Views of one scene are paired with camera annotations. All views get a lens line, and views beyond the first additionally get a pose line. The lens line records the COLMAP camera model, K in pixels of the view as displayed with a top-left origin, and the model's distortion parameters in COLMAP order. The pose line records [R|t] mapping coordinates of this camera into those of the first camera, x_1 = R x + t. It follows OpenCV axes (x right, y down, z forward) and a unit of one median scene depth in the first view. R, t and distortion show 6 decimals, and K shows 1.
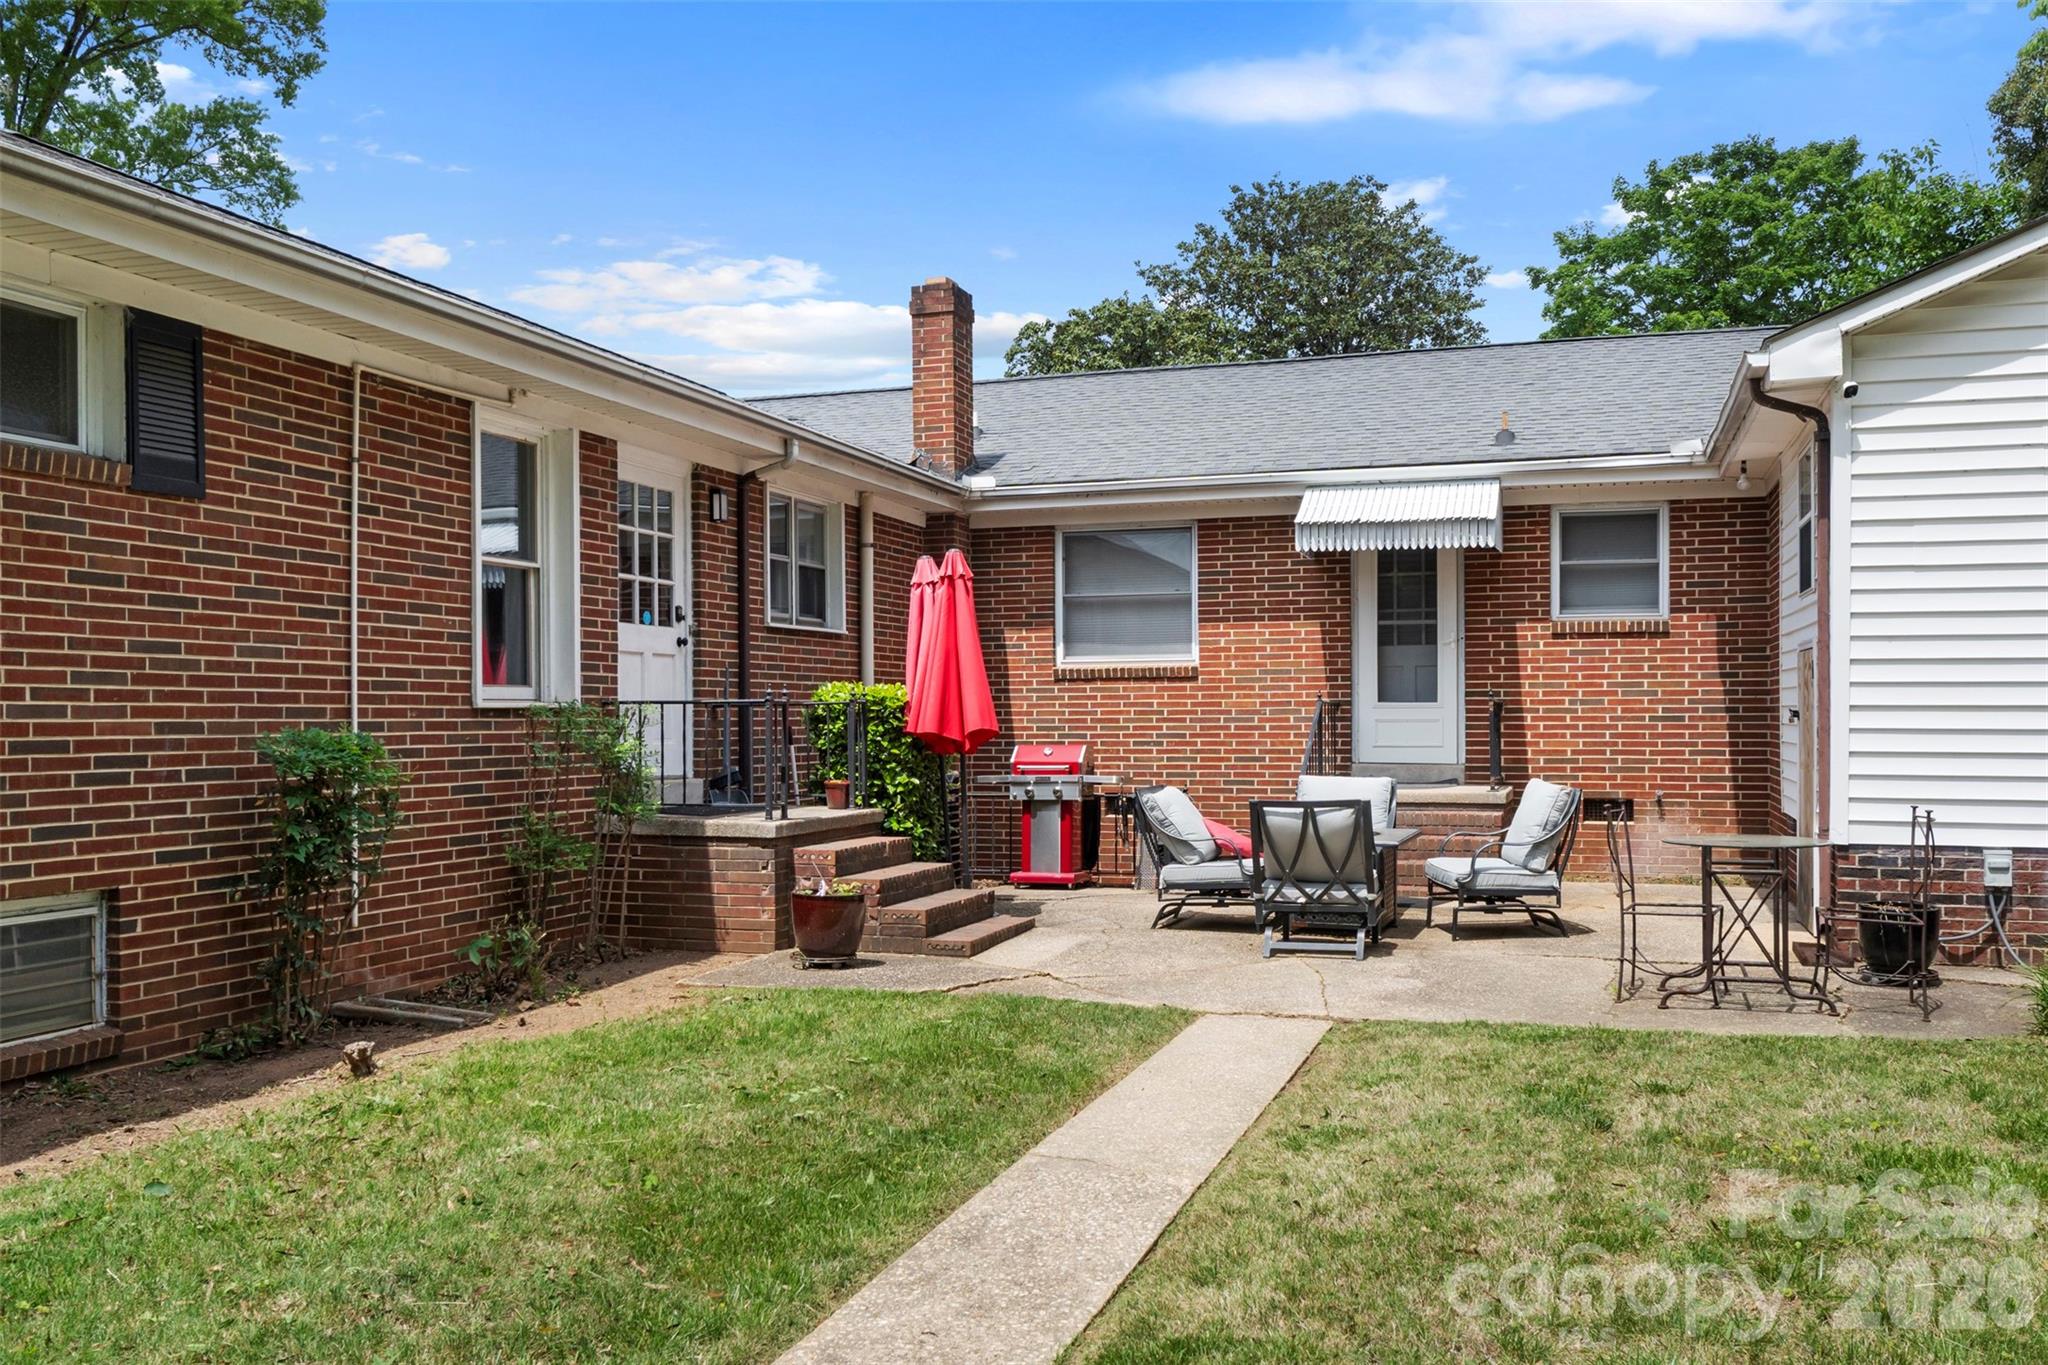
lens RADIAL K [[1729.3, 0, 1023.9], [0, 1729.3, 721.0], [0, 0, 1]] dist [0.002075, -0.007101]
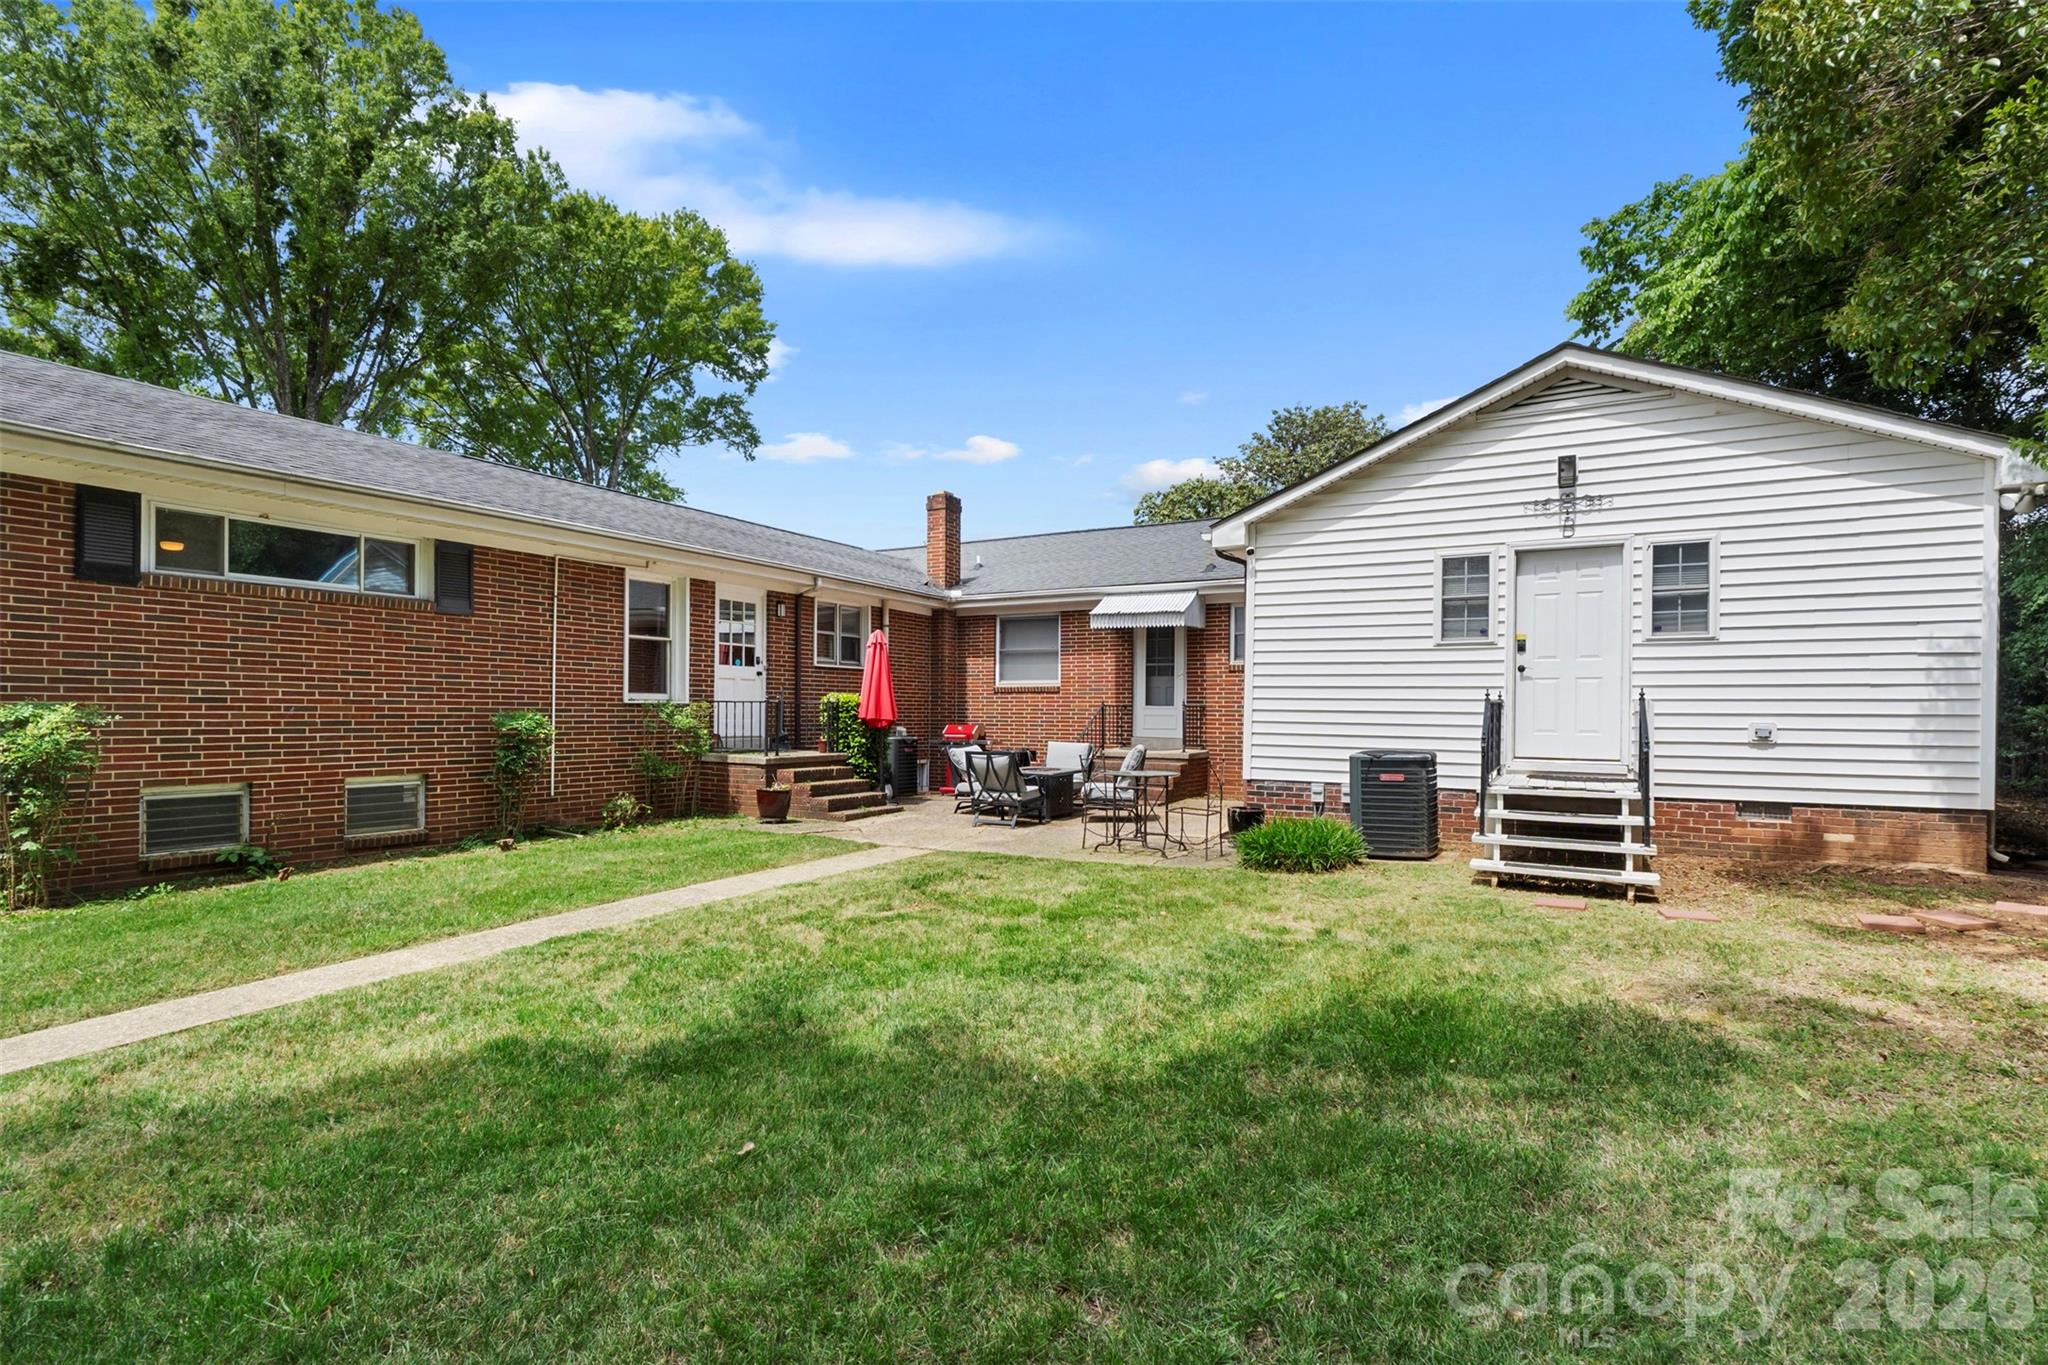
lens RADIAL K [[981.6, 0, 1016.9], [0, 981.6, 716.6], [0, 0, 1]] dist [-0.006624, -0.000583]
pose [[0.981058, 0.013527, -0.193241, 0.281328], [-0.013070, 0.999908, 0.003639, -0.000709], [0.193272, -0.001044, 0.981145, -0.105021]]
